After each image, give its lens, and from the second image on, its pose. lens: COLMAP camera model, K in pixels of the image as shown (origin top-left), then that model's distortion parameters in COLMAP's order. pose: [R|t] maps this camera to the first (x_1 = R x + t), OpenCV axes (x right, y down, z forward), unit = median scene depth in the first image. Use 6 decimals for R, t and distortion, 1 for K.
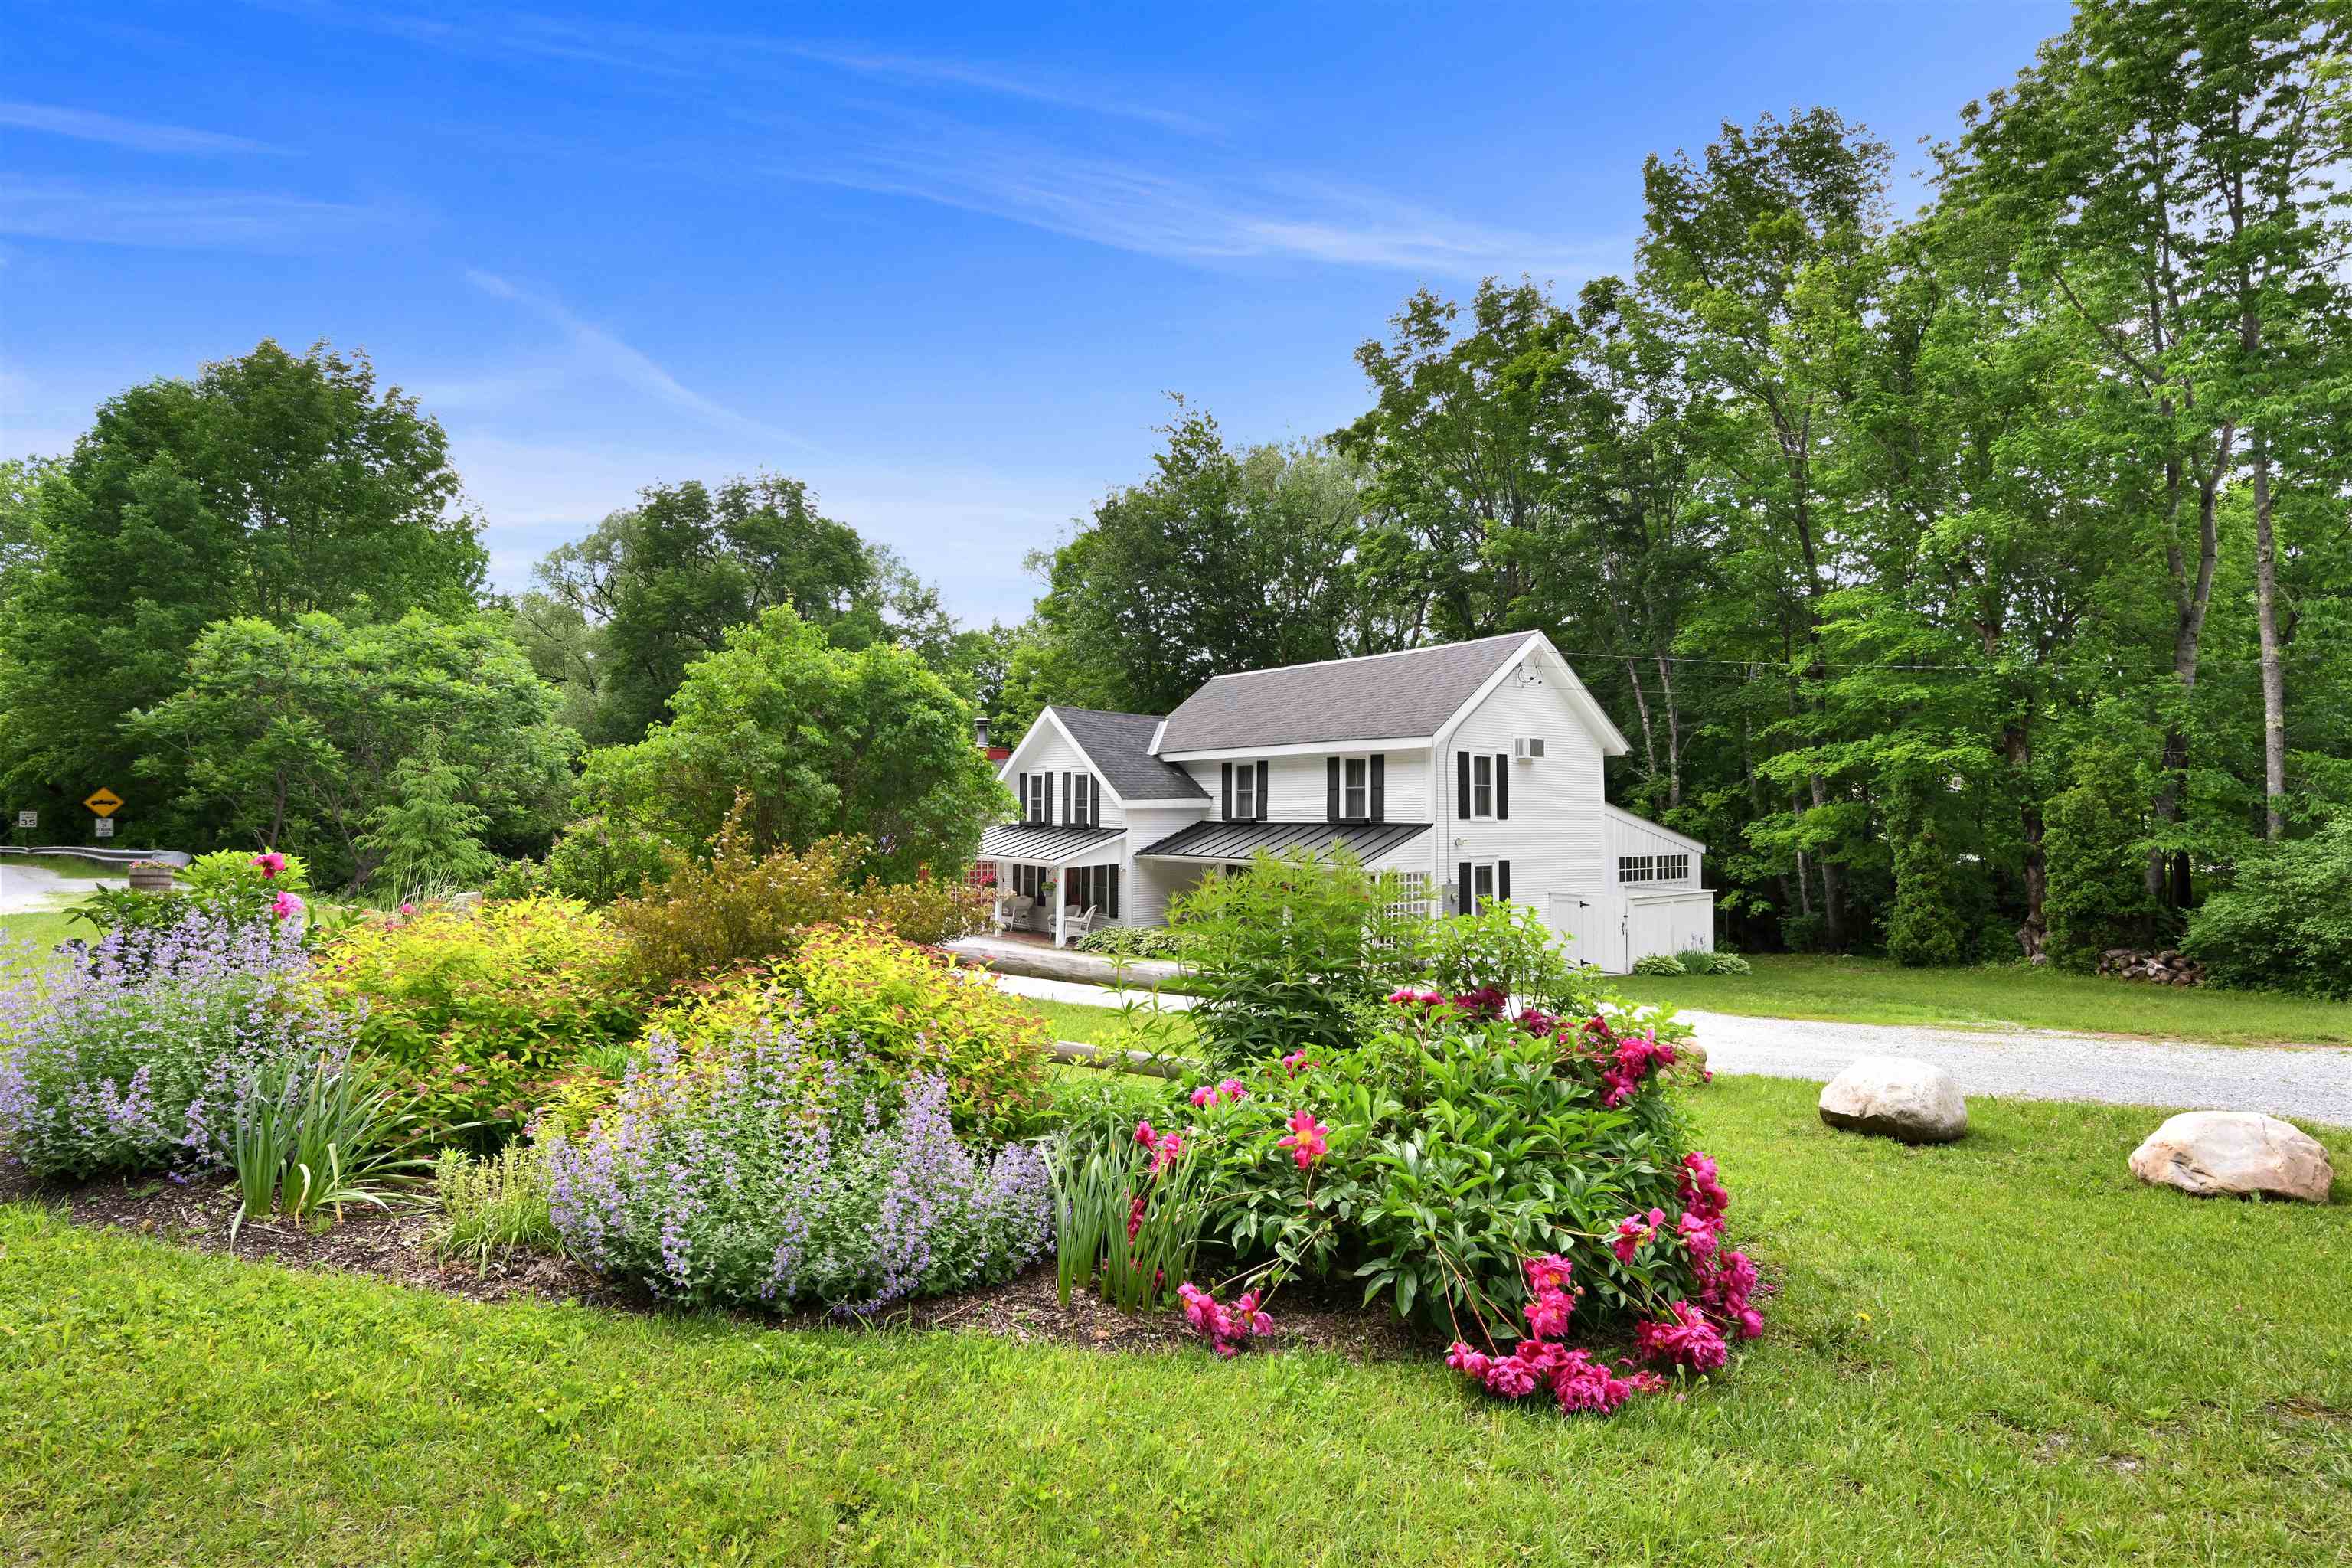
lens RADIAL K [[1206.4, 0, 1174.4], [0, 1206.4, 785.2], [0, 0, 1]] dist [-0.007818, 0.000022]
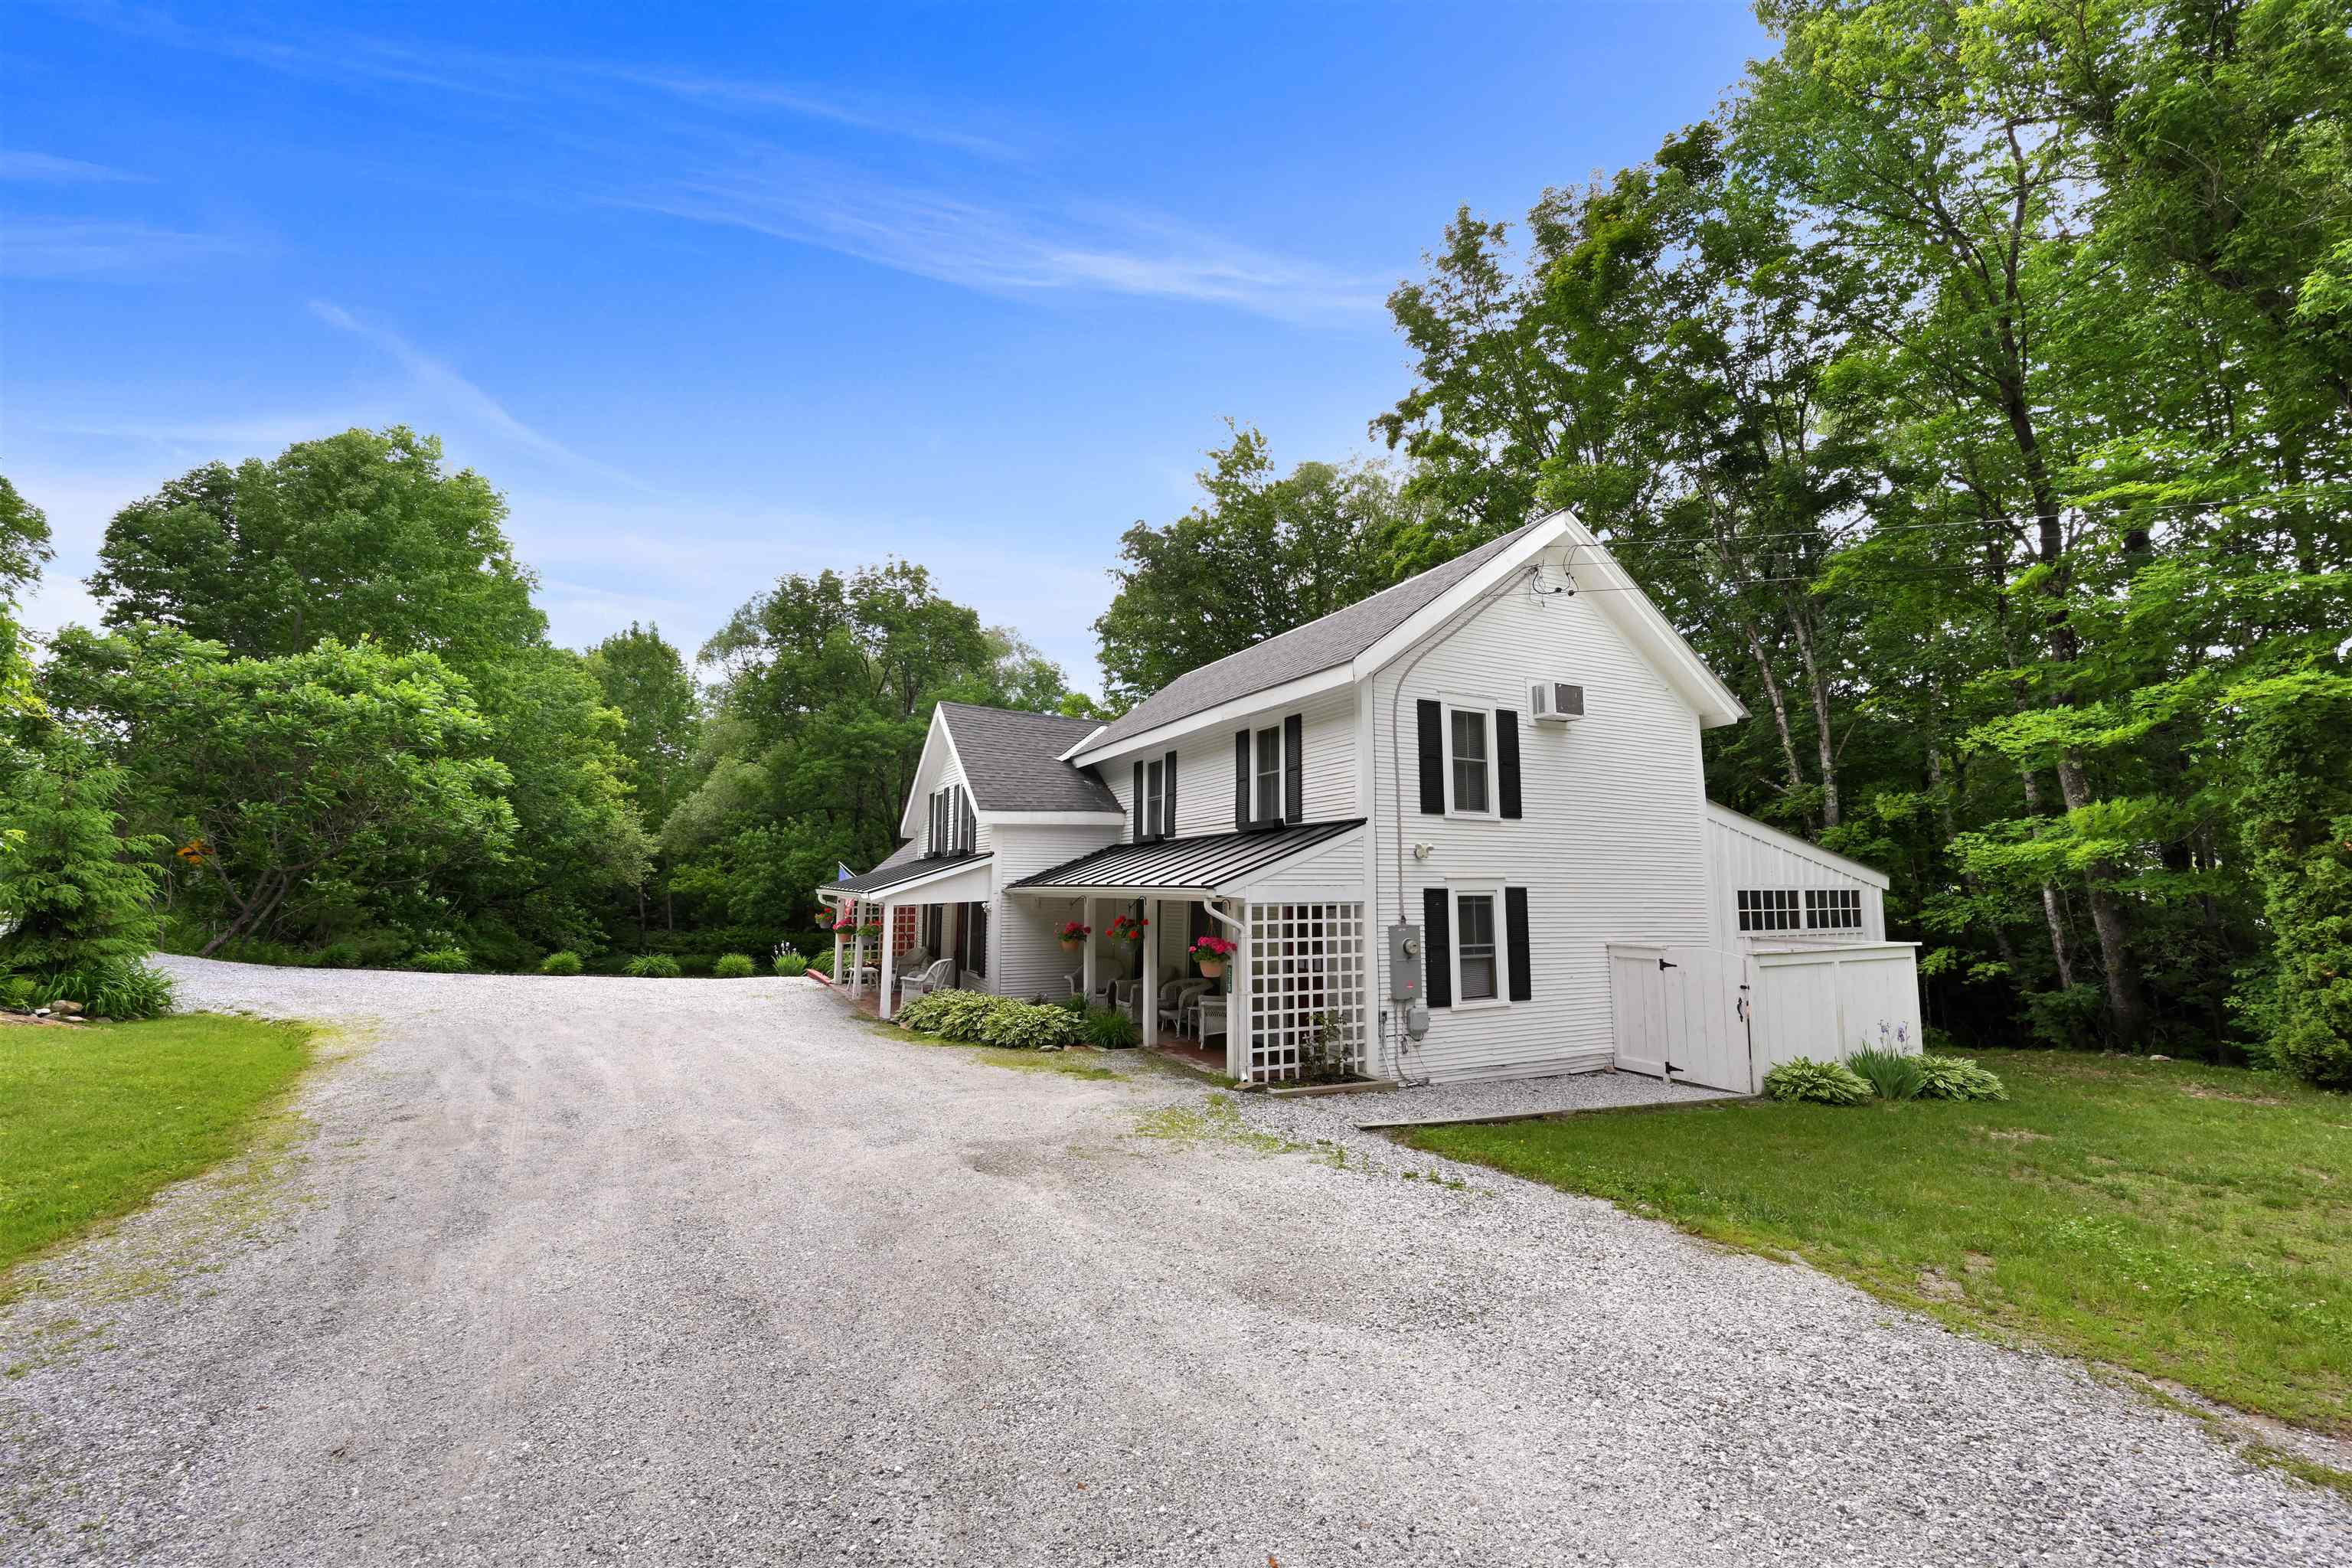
lens RADIAL K [[998.4, 0, 1175.8], [0, 998.4, 787.1], [0, 0, 1]] dist [0.005625, -0.000555]
pose [[0.982586, -0.022412, -0.184453, 0.177843], [0.007746, 0.996777, -0.079852, 0.045307], [0.185648, 0.077033, 0.979592, 0.429073]]
